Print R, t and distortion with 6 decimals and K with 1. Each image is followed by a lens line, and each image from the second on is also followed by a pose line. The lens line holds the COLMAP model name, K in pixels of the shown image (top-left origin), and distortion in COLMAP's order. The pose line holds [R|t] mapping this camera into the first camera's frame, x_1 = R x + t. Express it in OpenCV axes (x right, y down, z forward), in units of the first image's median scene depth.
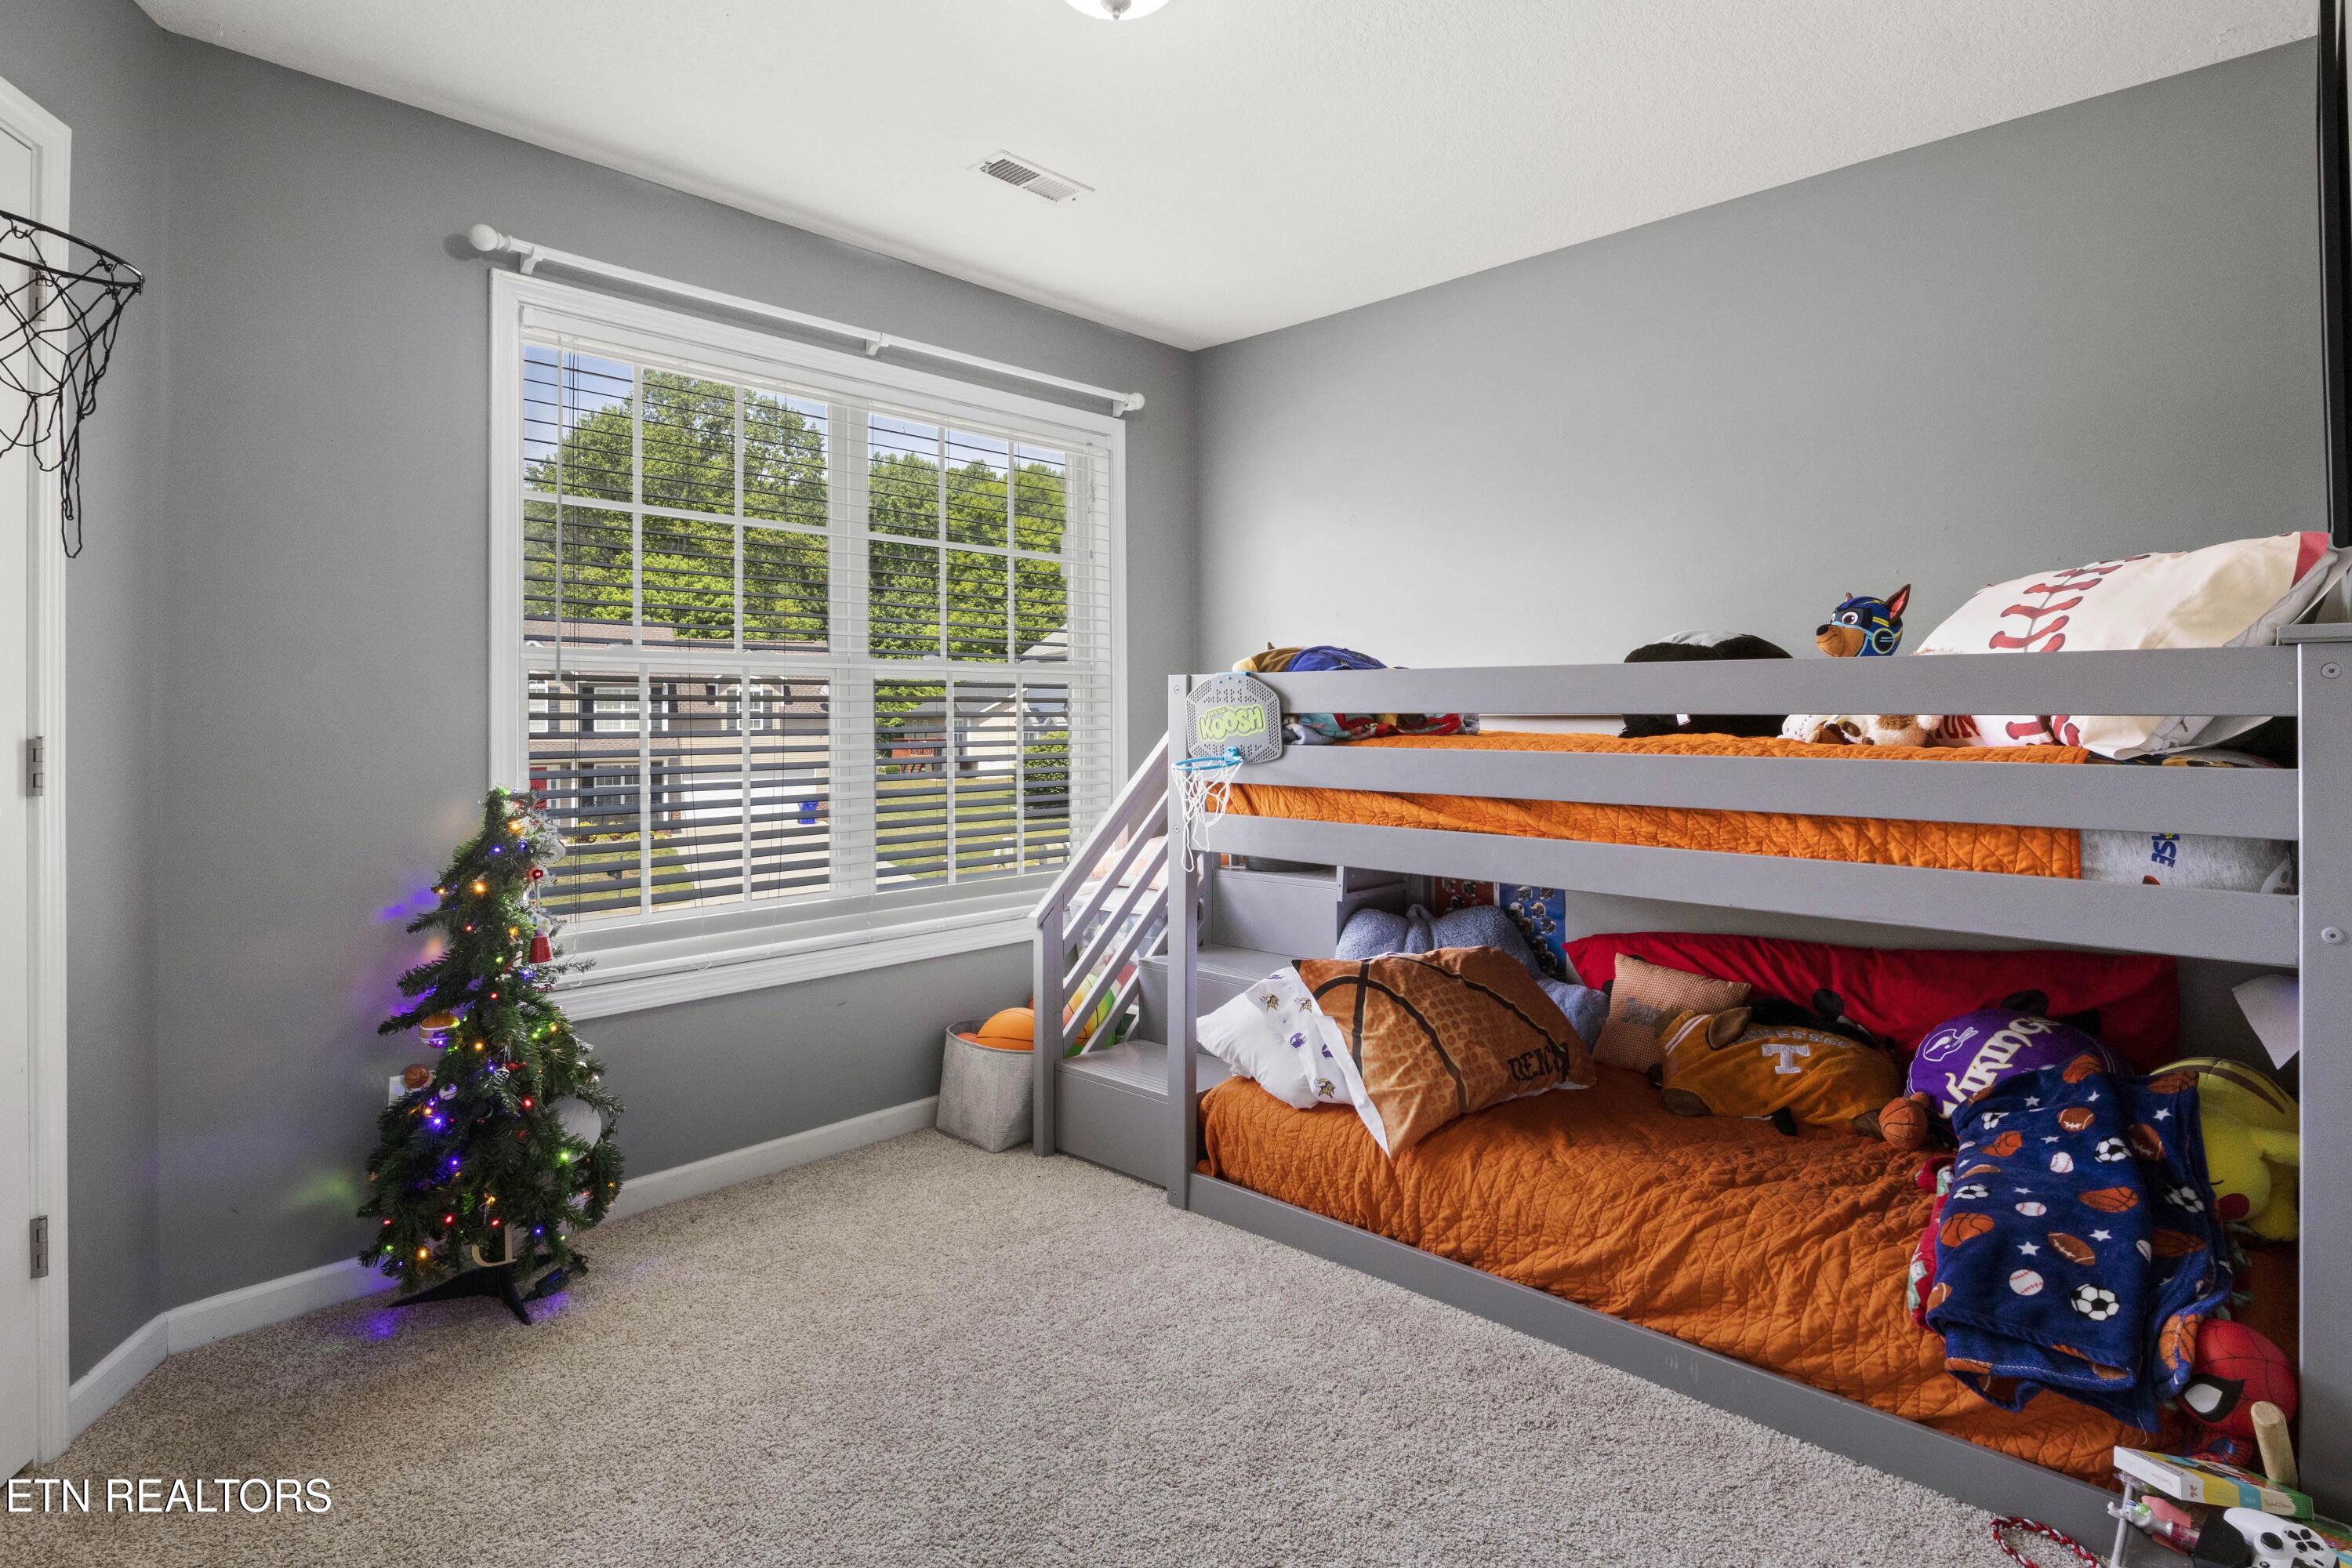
lens RADIAL K [[1187.1, 0, 1195.1], [0, 1187.1, 743.2], [0, 0, 1]] dist [-0.006929, 0.001049]
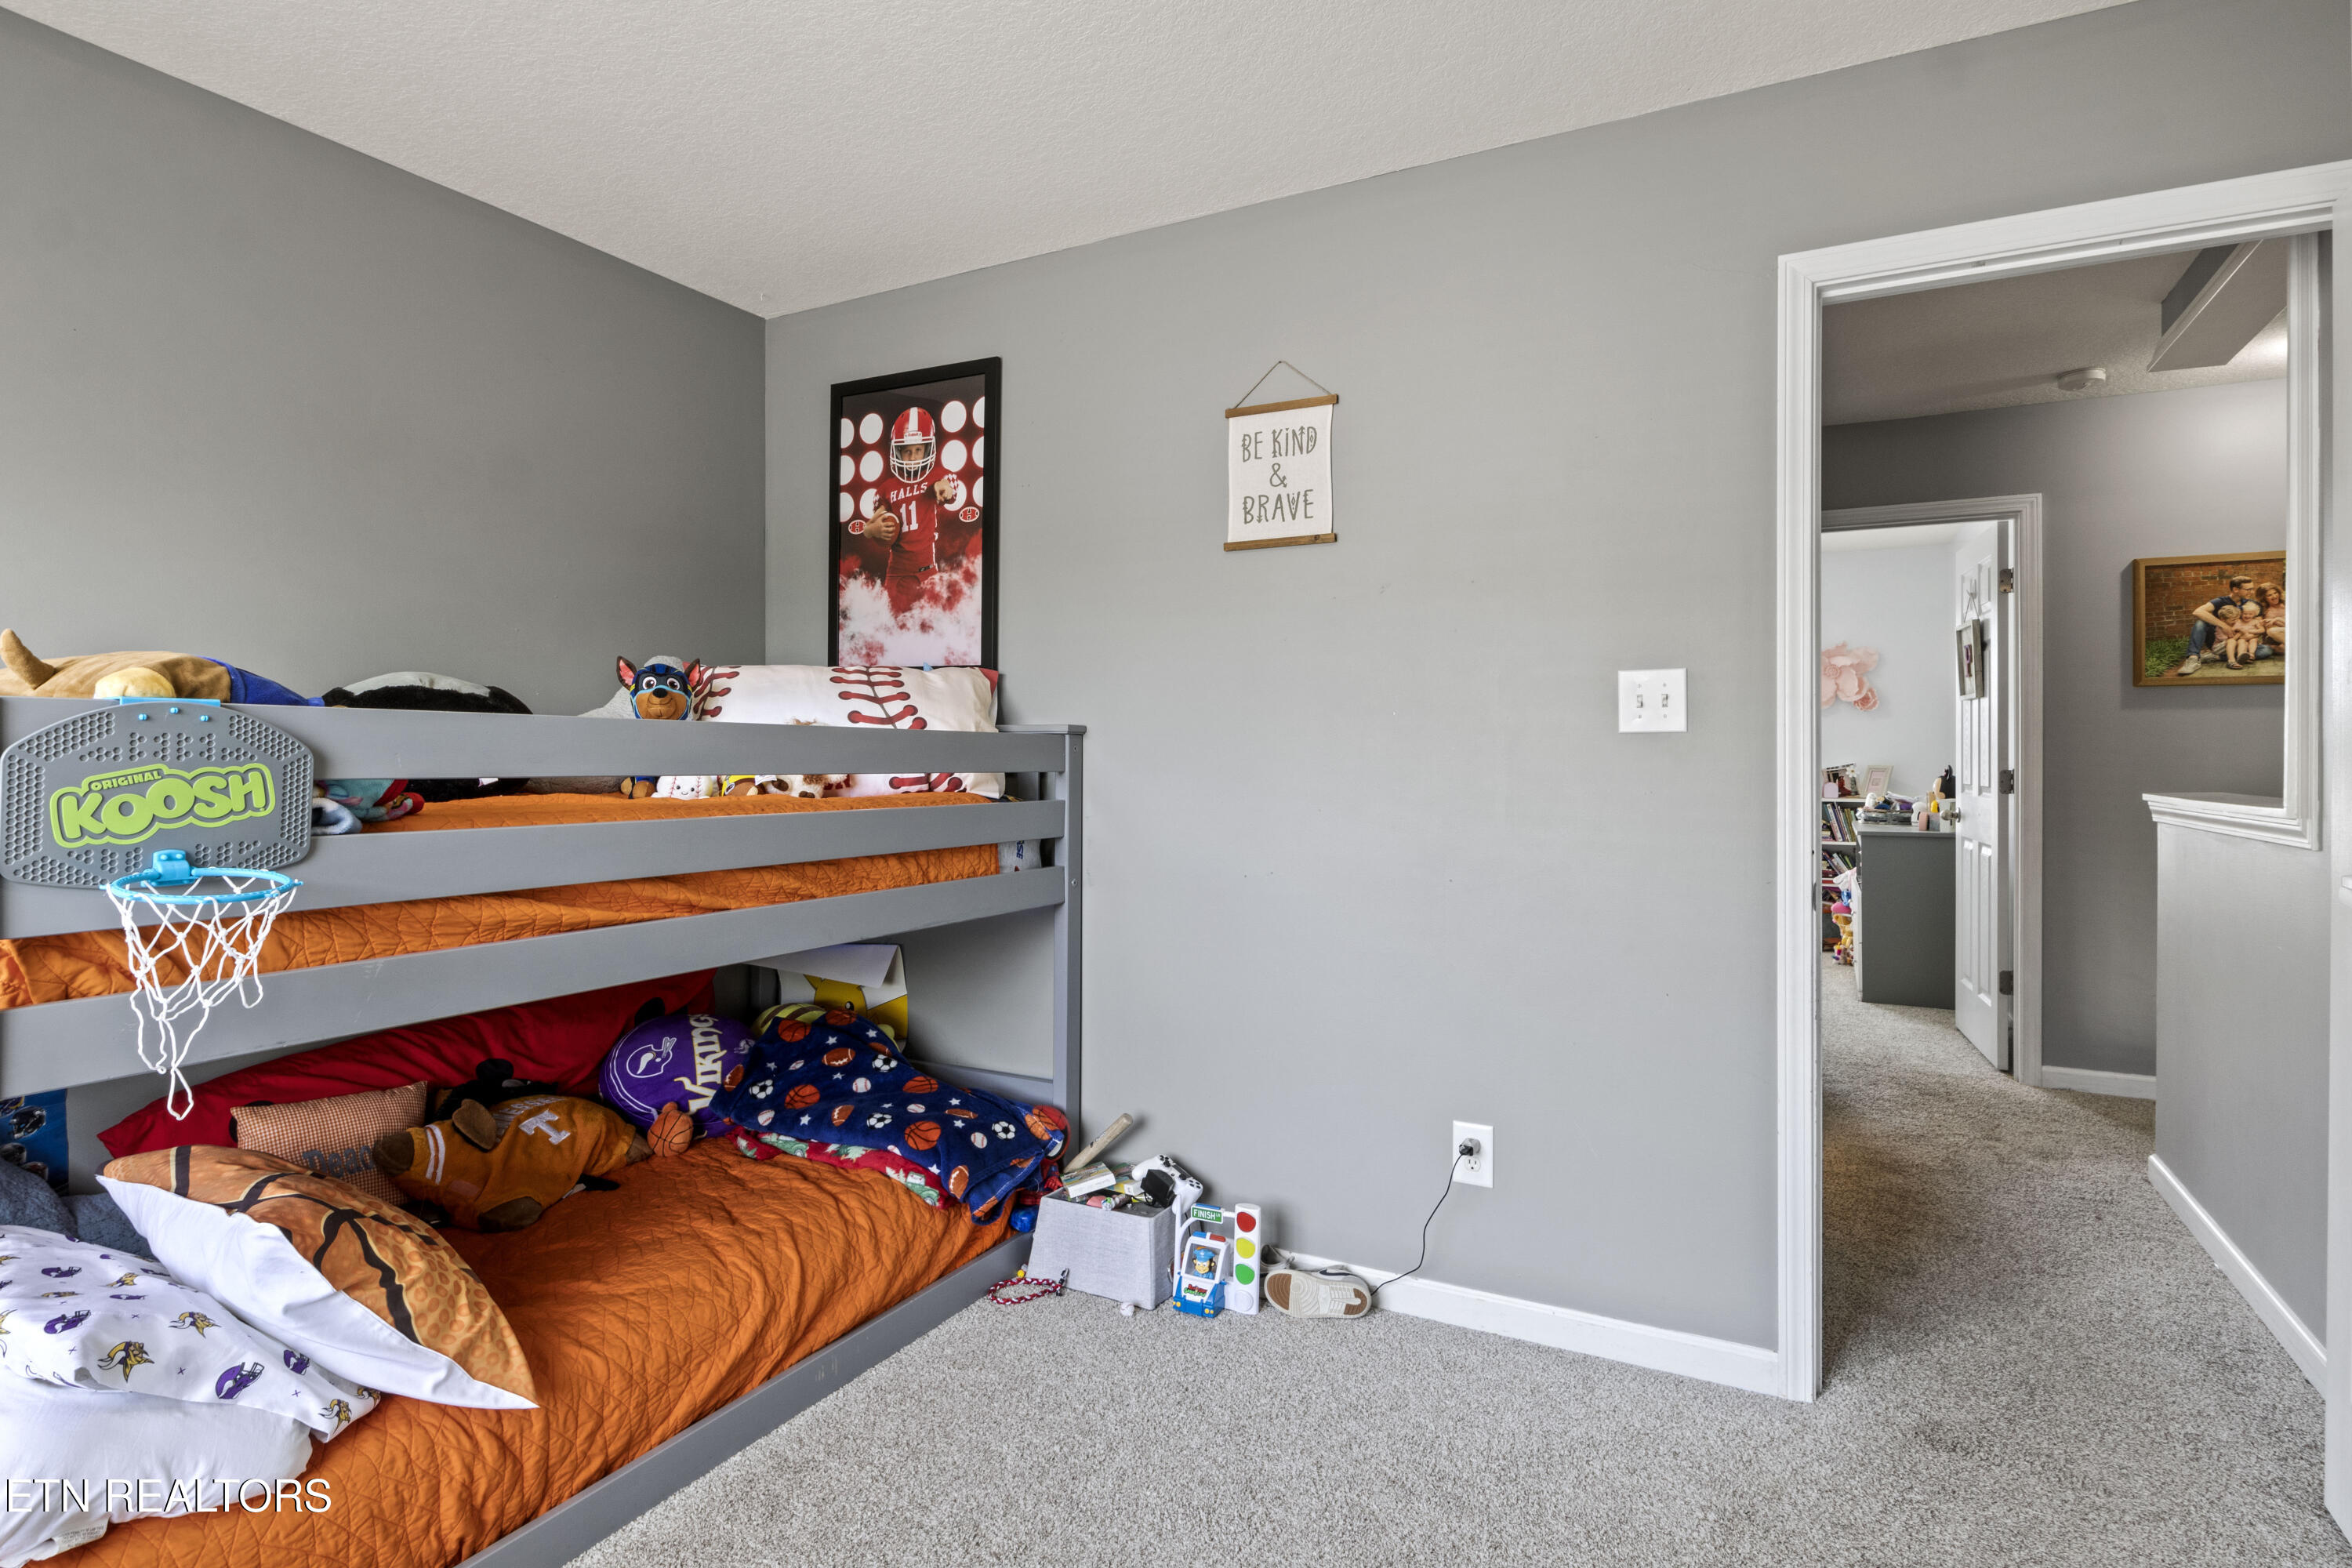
lens RADIAL K [[1187.1, 0, 1195.1], [0, 1187.1, 743.2], [0, 0, 1]] dist [-0.006929, 0.001049]
pose [[-0.257808, 0.012350, 0.966117, -0.664095], [0.021675, 0.999741, -0.006996, -0.034573], [-0.965953, 0.019137, -0.258009, 0.848405]]
